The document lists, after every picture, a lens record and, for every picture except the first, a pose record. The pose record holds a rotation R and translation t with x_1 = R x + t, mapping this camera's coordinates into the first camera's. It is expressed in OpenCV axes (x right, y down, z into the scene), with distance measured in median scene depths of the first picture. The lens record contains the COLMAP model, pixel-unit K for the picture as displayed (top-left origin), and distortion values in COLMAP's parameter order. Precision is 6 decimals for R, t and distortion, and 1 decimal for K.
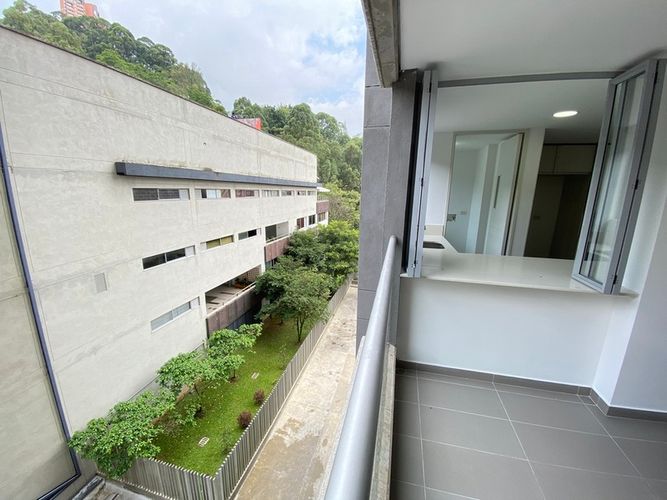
lens RADIAL K [[266.1, 0, 326.5], [0, 266.1, 249.9], [0, 0, 1]] dist [-0.017524, -0.006298]
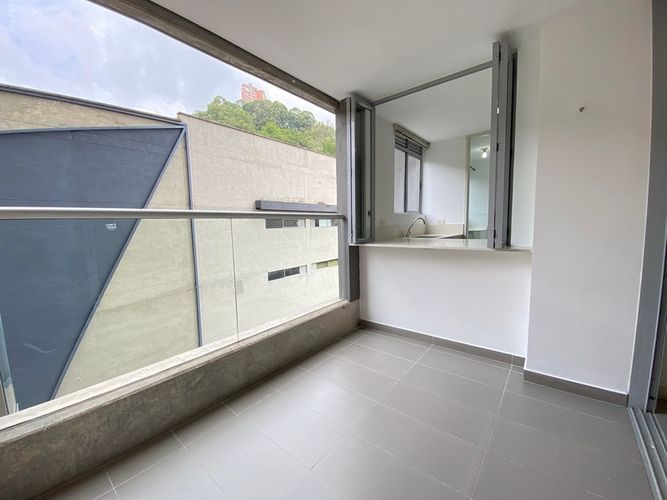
lens RADIAL K [[266.1, 0, 340.0], [0, 266.1, 256.6], [0, 0, 1]] dist [-0.017524, -0.006298]
pose [[0.912261, 0.013135, -0.409398, 0.143990], [-0.056125, 0.994067, -0.093171, 0.052331], [0.405745, 0.107974, 0.907586, -0.042696]]
